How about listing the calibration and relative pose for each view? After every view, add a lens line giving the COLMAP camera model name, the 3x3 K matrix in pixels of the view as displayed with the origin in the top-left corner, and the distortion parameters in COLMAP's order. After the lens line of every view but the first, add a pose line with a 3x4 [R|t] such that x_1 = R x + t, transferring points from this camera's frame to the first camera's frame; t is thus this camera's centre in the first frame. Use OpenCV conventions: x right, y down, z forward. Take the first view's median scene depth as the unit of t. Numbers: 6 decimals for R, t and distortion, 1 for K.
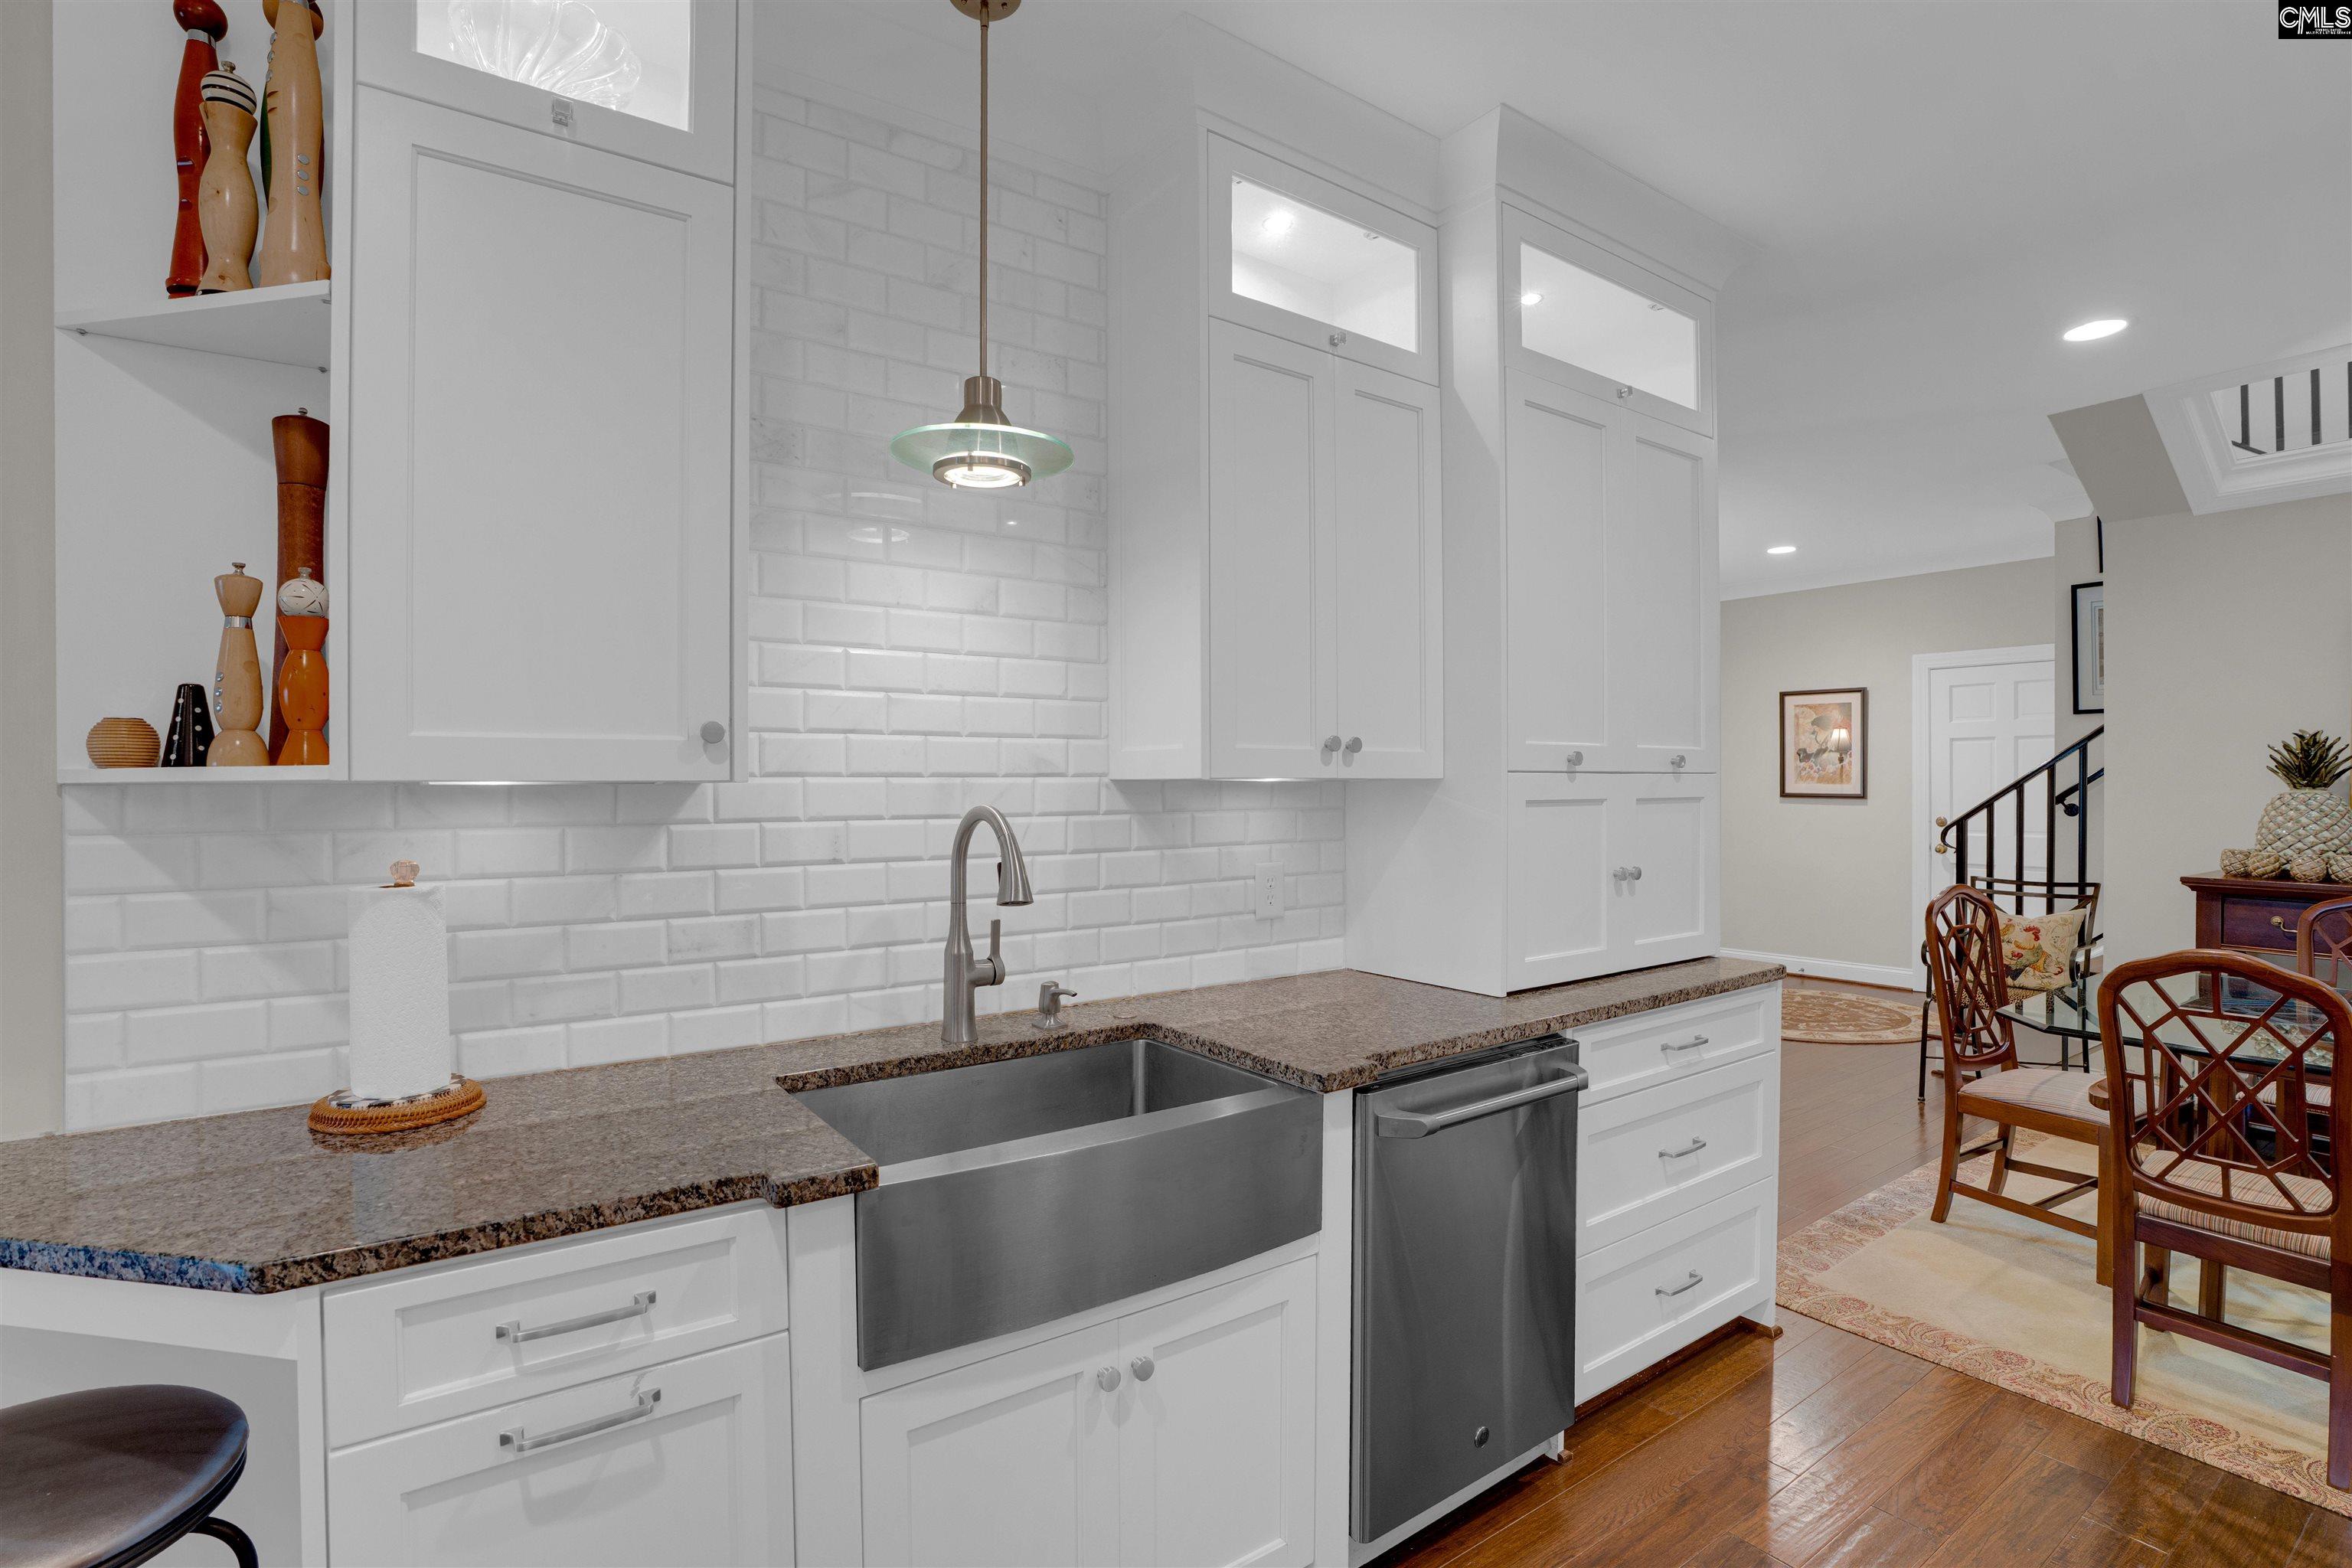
lens RADIAL K [[1091.0, 0, 1176.0], [0, 1091.0, 784.0], [0, 0, 1]] dist [-0.041901, 0.000090]
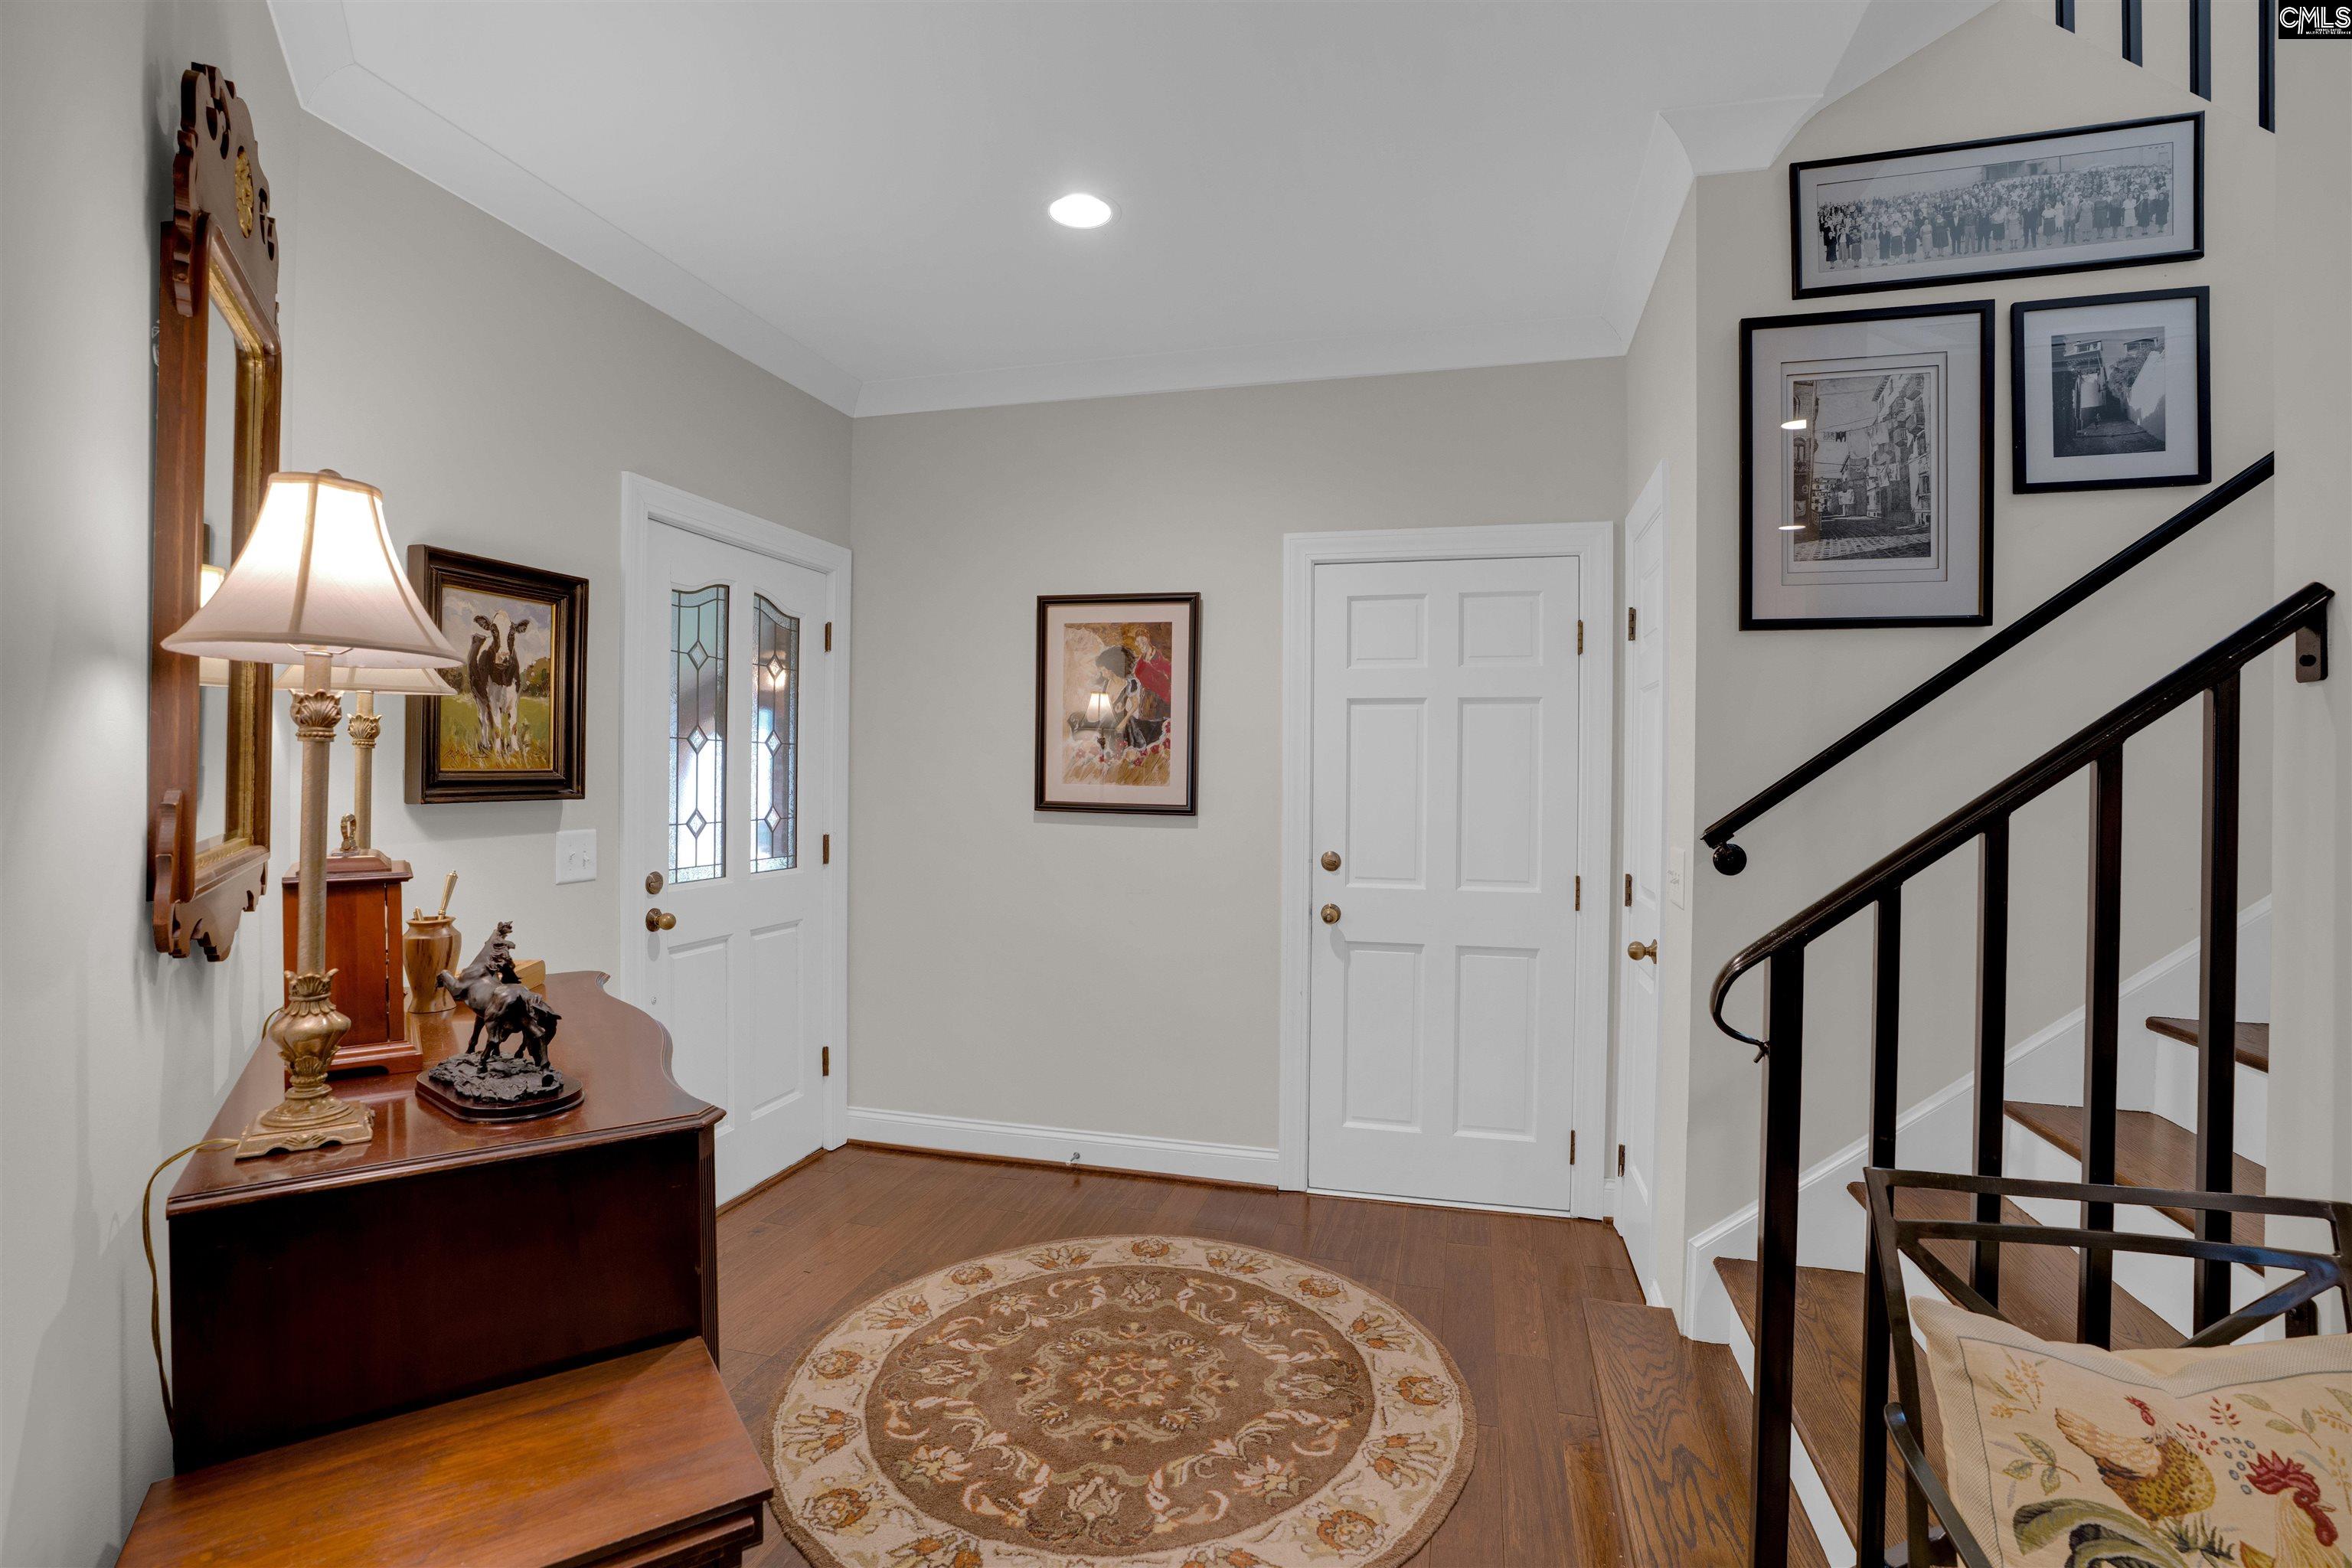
lens RADIAL K [[1091.0, 0, 1176.0], [0, 1091.0, 784.0], [0, 0, 1]] dist [-0.041901, 0.000090]
pose [[0.761076, 0.005564, 0.648639, 0.304106], [-0.013175, 0.999890, 0.006882, -0.004115], [-0.648529, -0.013783, 0.761066, 0.615457]]
